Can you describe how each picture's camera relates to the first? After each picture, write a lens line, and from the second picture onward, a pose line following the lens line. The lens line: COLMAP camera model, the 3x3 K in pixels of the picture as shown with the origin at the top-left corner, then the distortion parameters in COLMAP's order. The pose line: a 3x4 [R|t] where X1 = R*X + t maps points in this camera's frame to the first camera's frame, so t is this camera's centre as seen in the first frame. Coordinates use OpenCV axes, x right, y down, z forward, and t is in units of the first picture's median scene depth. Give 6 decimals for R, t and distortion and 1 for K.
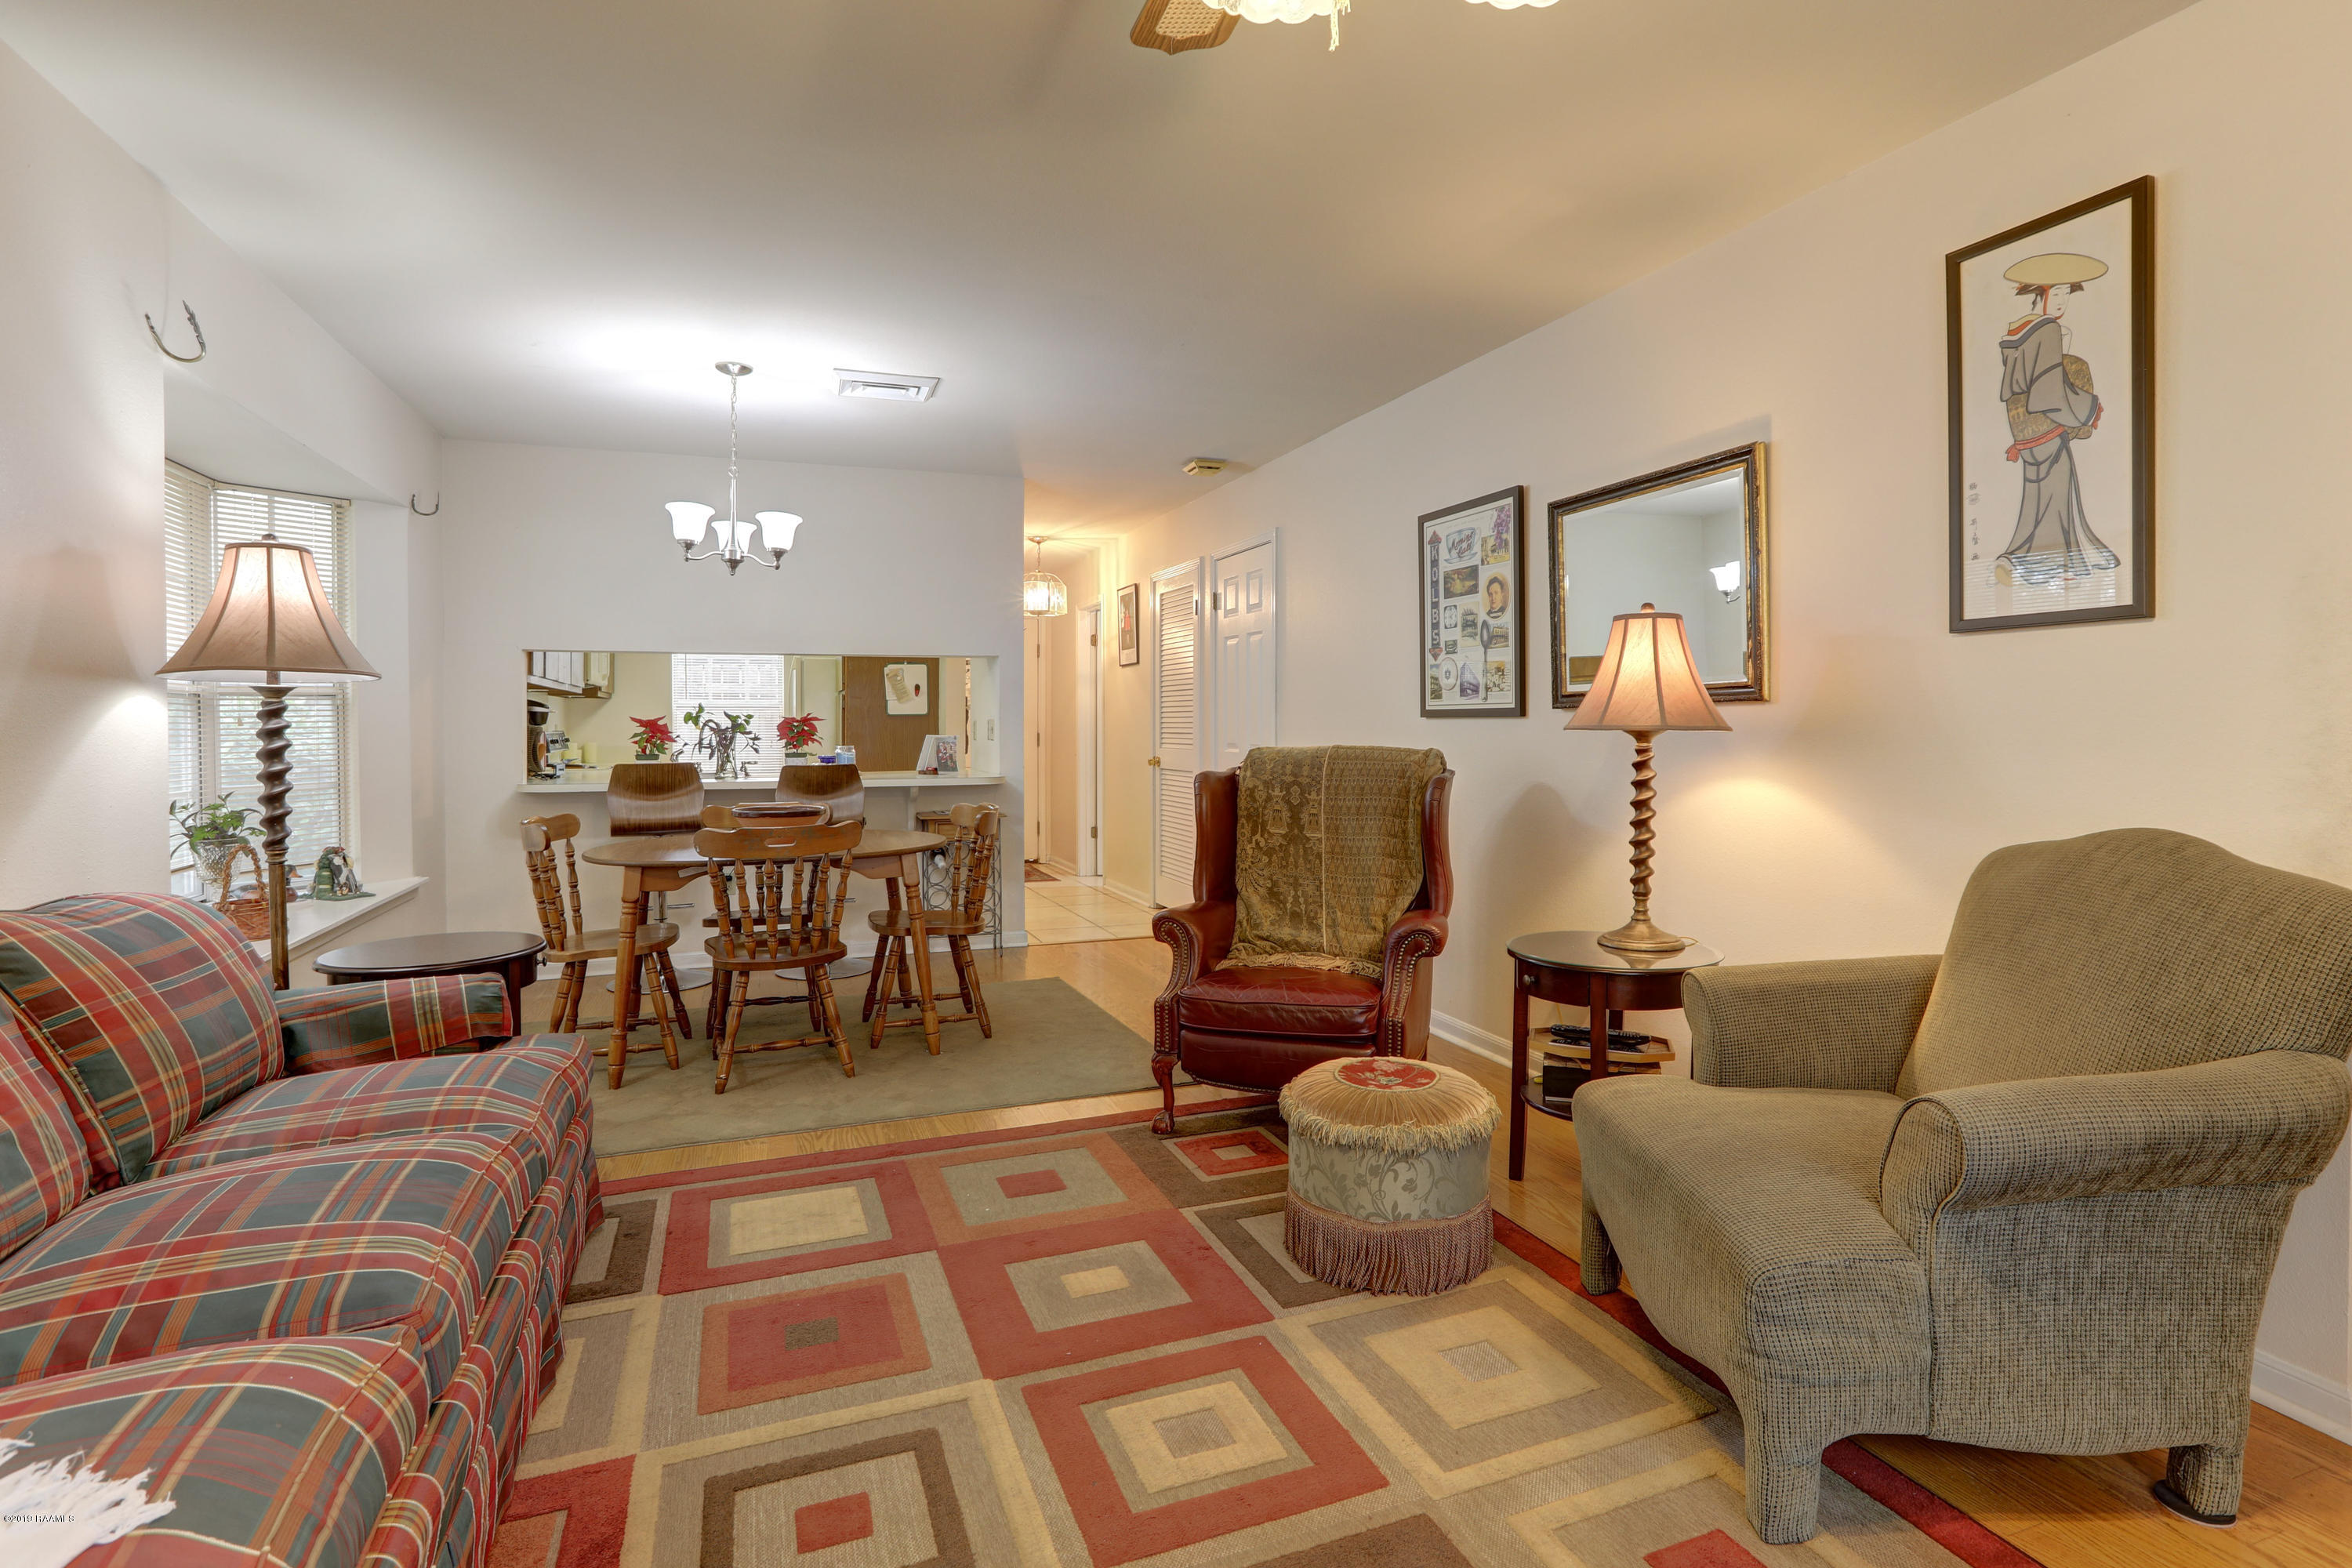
lens RADIAL K [[1128.3, 0, 1207.7], [0, 1128.3, 747.6], [0, 0, 1]] dist [-0.050900, 0.029159]
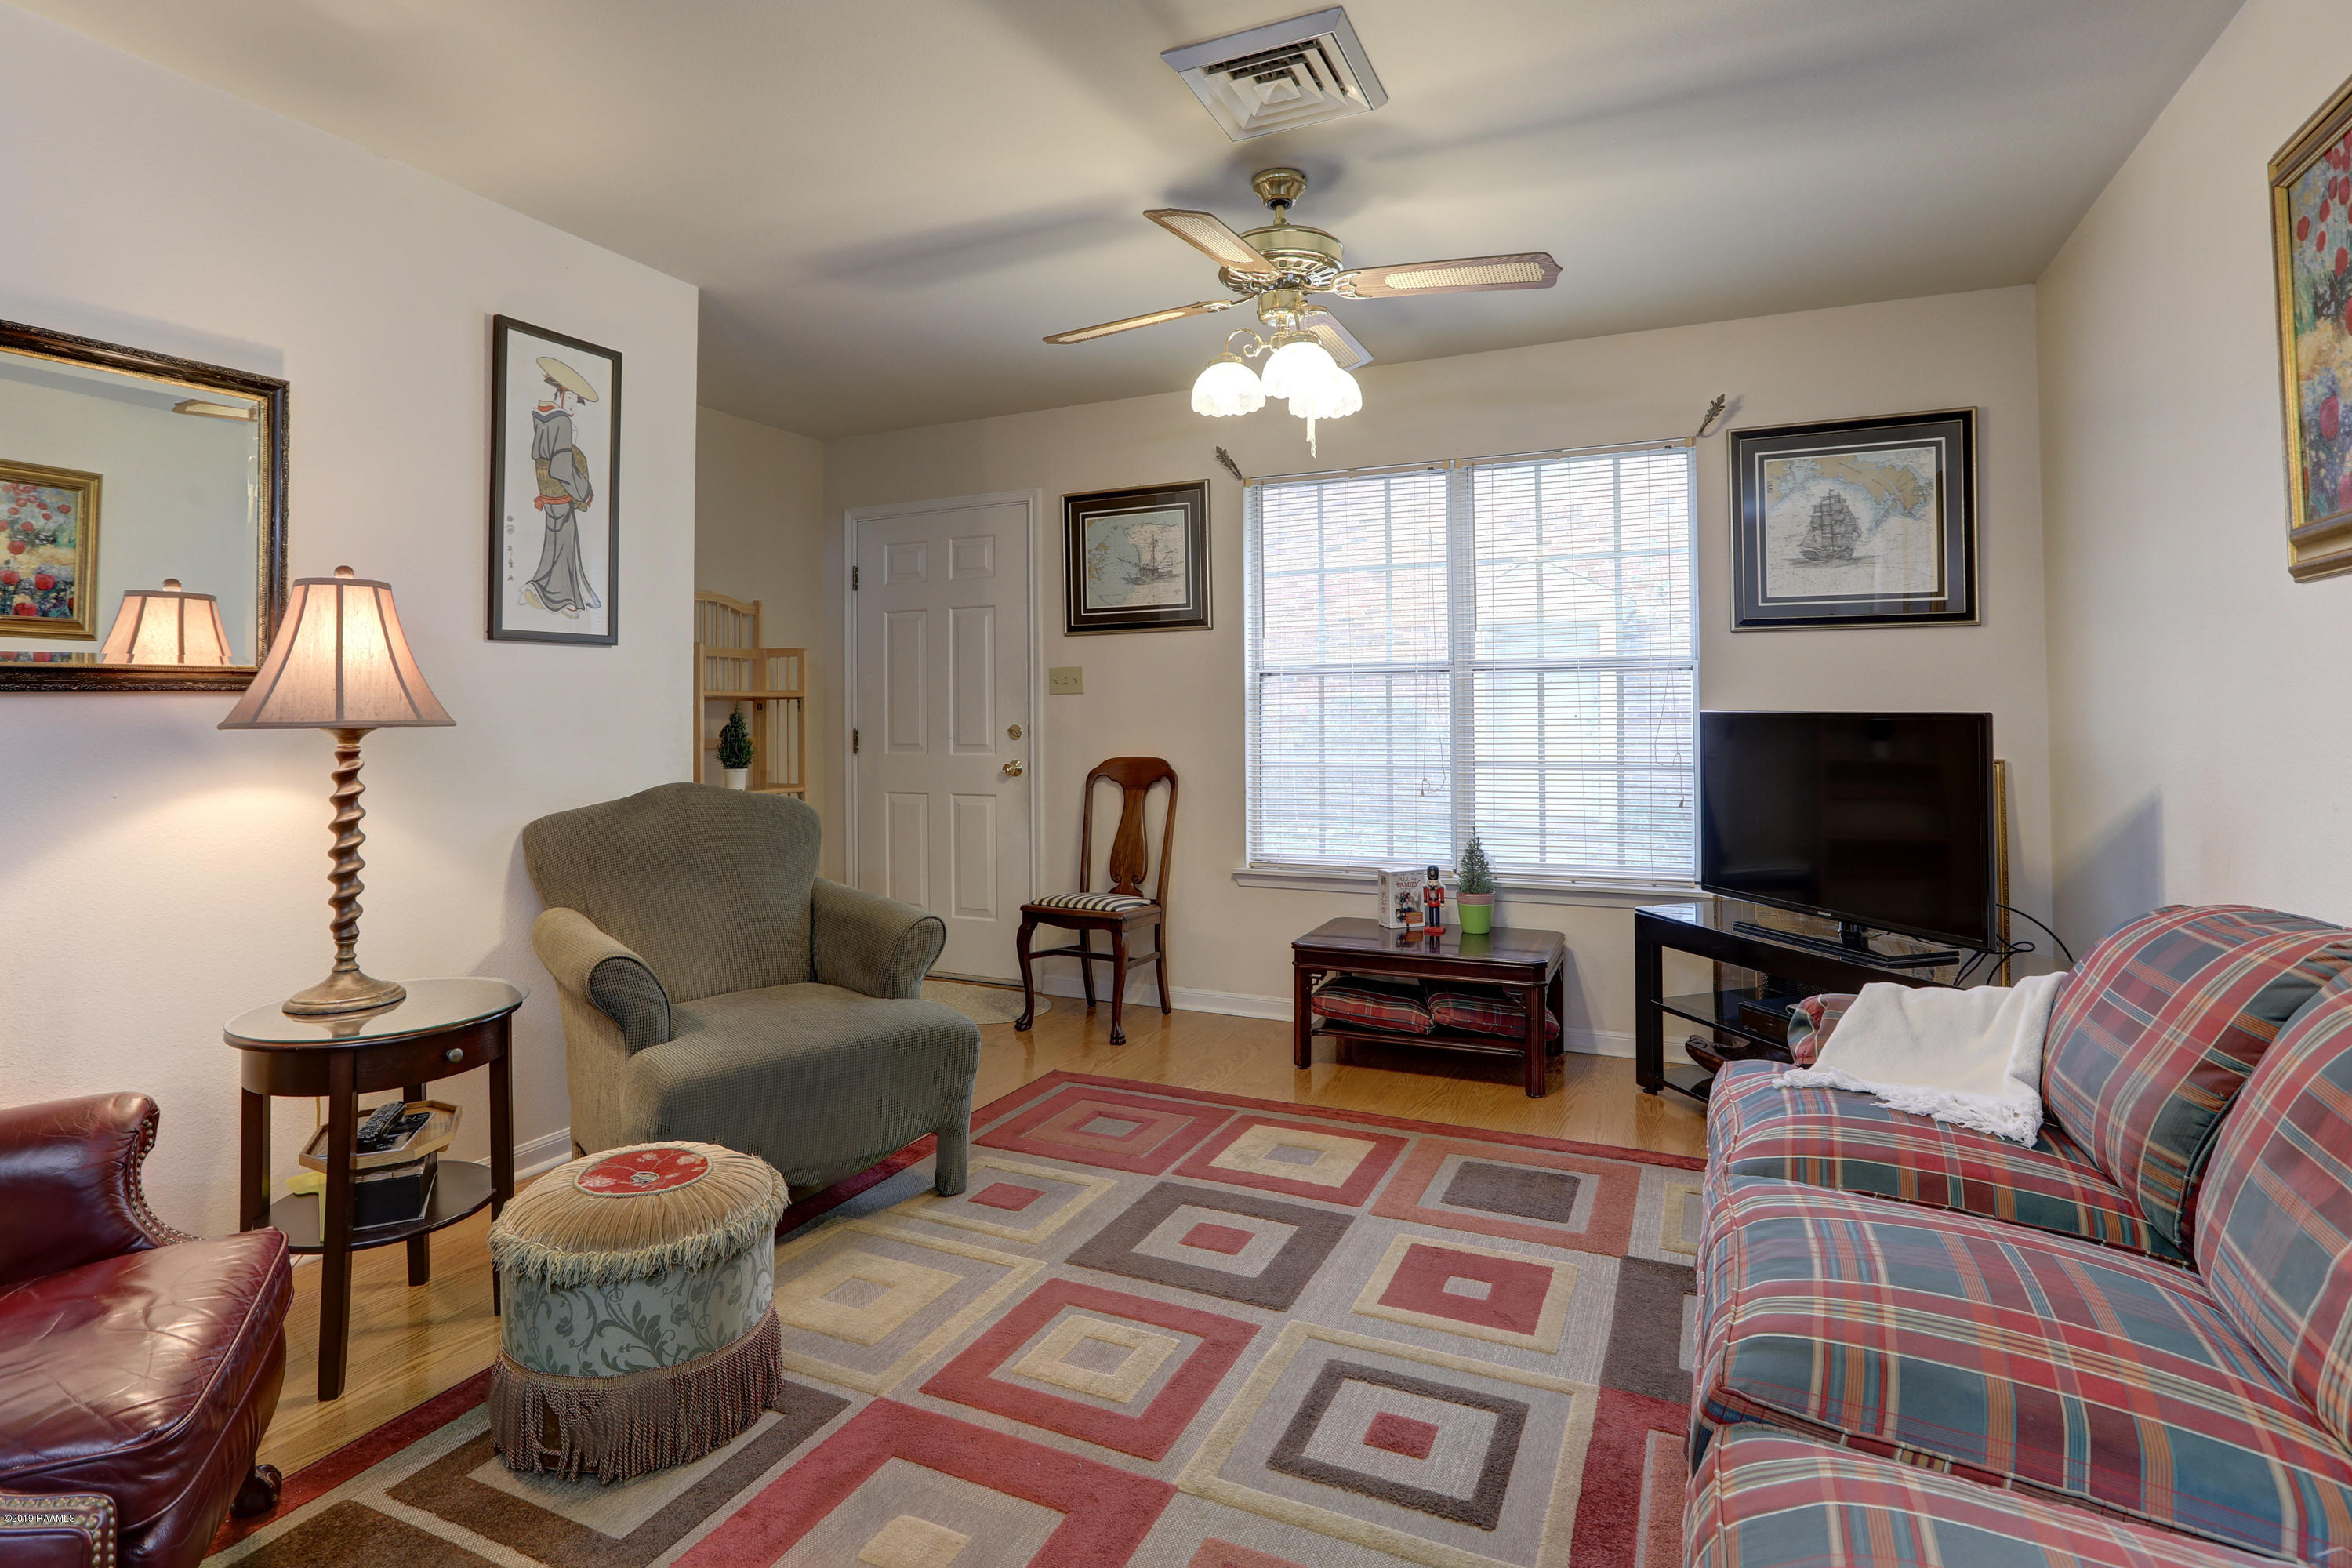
lens RADIAL K [[1154.9, 0, 1191.6], [0, 1154.9, 693.4], [0, 0, 1]] dist [-0.051882, 0.027539]
pose [[-0.683178, 0.013338, 0.730130, -0.553916], [0.019203, 0.999816, -0.000296, -0.026295], [-0.729999, 0.013819, -0.683308, 1.027934]]
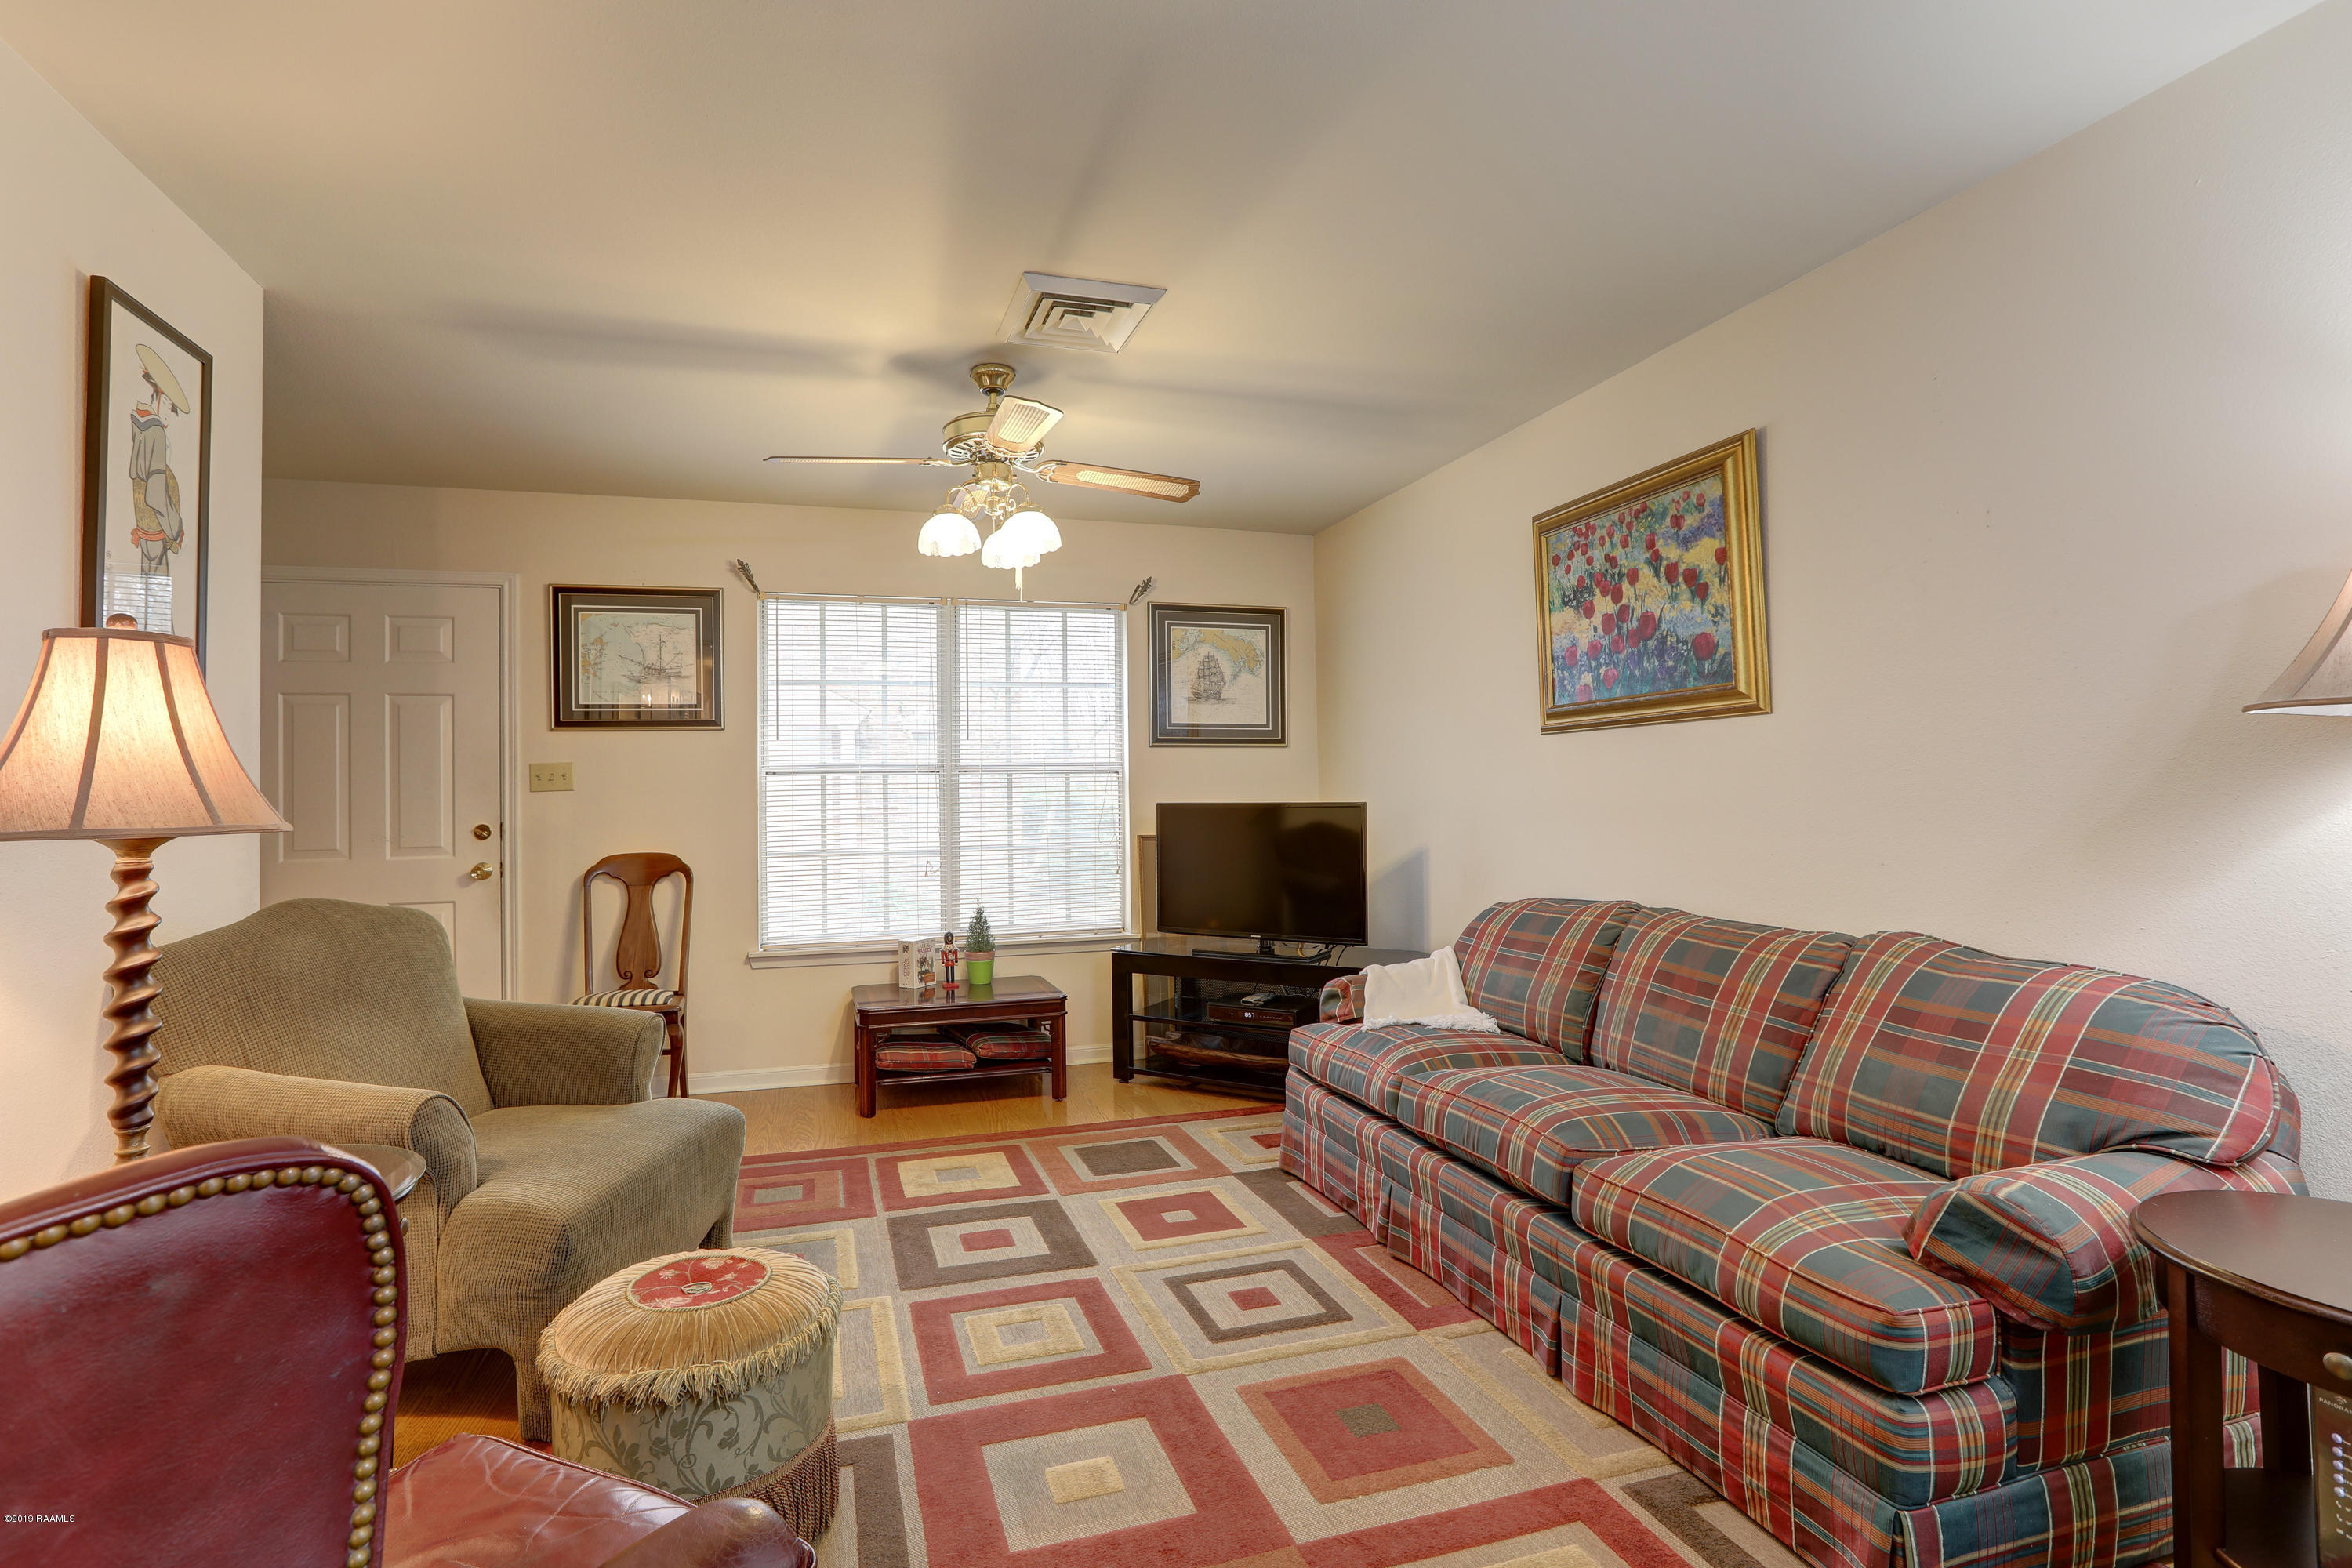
lens RADIAL K [[1043.7, 0, 1125.4], [0, 1043.7, 786.6], [0, 0, 1]] dist [-0.056533, 0.027188]
pose [[-0.993843, 0.013899, 0.109923, -0.161548], [0.014835, 0.999860, 0.007703, -0.034804], [-0.109801, 0.009286, -0.993910, 1.355350]]
